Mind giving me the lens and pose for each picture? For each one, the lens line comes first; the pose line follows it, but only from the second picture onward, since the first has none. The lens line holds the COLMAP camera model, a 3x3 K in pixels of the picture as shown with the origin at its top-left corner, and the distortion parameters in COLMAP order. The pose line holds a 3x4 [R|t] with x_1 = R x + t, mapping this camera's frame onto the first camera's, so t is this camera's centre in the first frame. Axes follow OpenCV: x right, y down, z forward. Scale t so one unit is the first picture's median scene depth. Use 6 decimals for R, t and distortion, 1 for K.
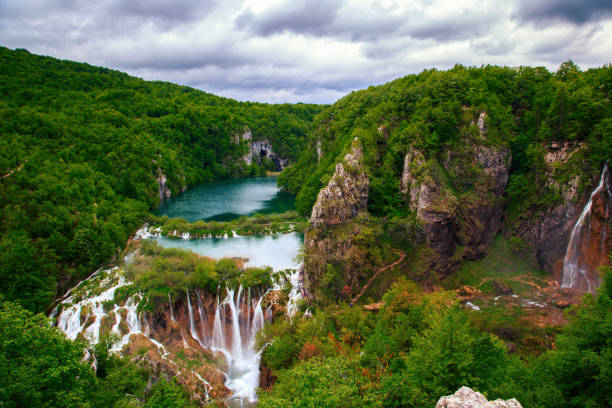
lens RADIAL K [[416.5, 0, 308.4], [0, 416.5, 205.5], [0, 0, 1]] dist [-0.122894, 0.068944]
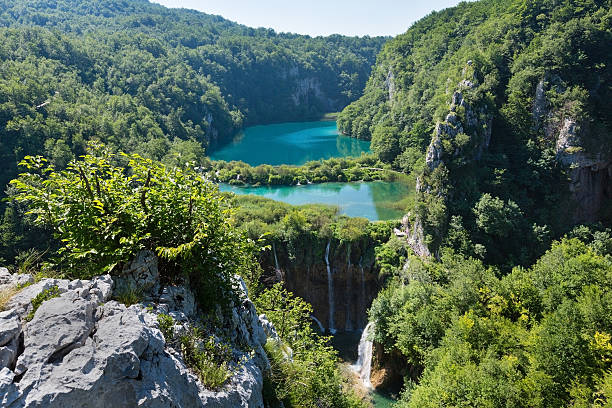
lens RADIAL K [[447.7, 0, 301.5], [0, 447.7, 202.0], [0, 0, 1]] dist [0.005311, 0.006903]
pose [[0.996228, 0.021411, -0.084094, -0.109919], [-0.012597, 0.994499, 0.103983, 0.016912], [0.085858, -0.102531, 0.991018, 0.079897]]
